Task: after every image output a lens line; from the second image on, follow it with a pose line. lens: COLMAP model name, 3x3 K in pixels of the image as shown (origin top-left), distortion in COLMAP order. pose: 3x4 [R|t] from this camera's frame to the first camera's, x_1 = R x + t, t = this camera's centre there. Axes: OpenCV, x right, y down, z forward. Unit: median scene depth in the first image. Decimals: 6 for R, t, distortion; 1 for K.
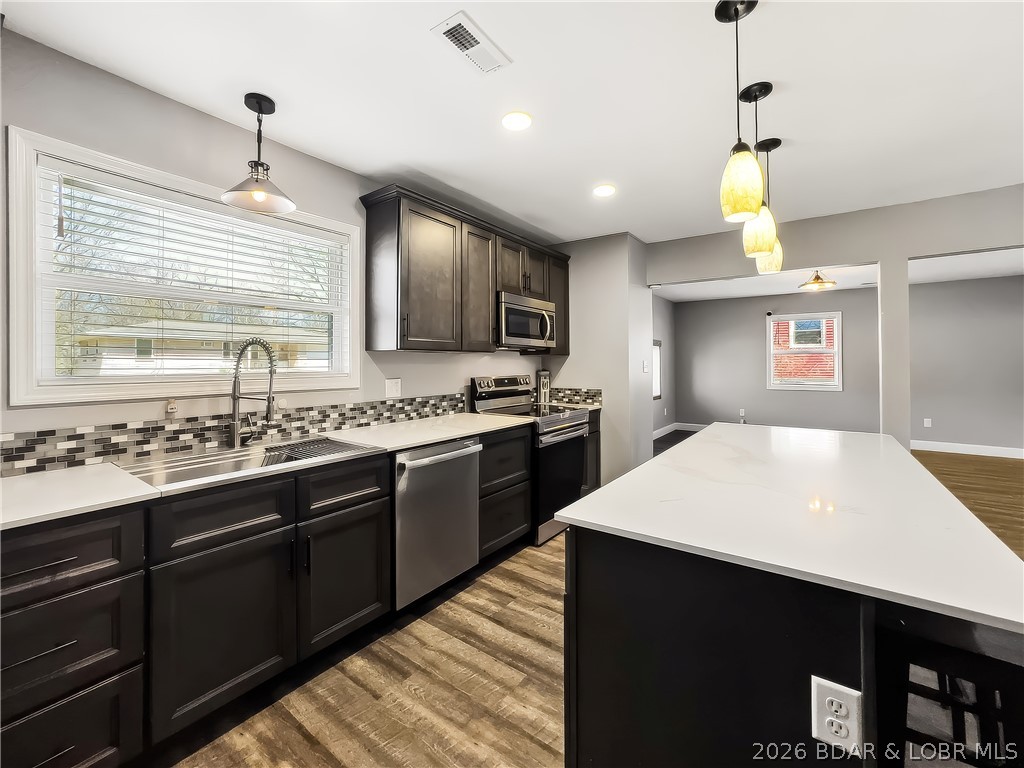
lens RADIAL K [[427.4, 0, 508.6], [0, 427.4, 361.6], [0, 0, 1]] dist [-0.038182, 0.015943]
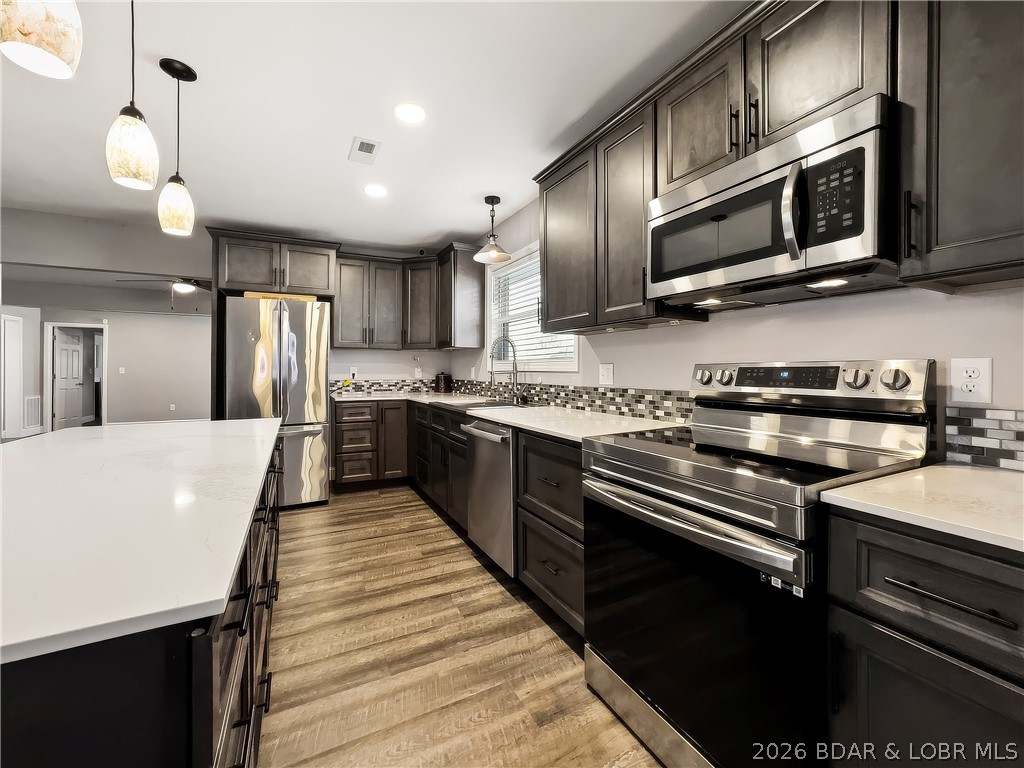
lens RADIAL K [[424.4, 0, 508.5], [0, 424.4, 367.1], [0, 0, 1]] dist [-0.037198, 0.015761]
pose [[-0.450761, 0.000114, -0.892645, 0.579181], [0.009403, 0.999945, -0.004621, 0.046733], [0.892595, -0.010477, -0.450737, 1.159701]]
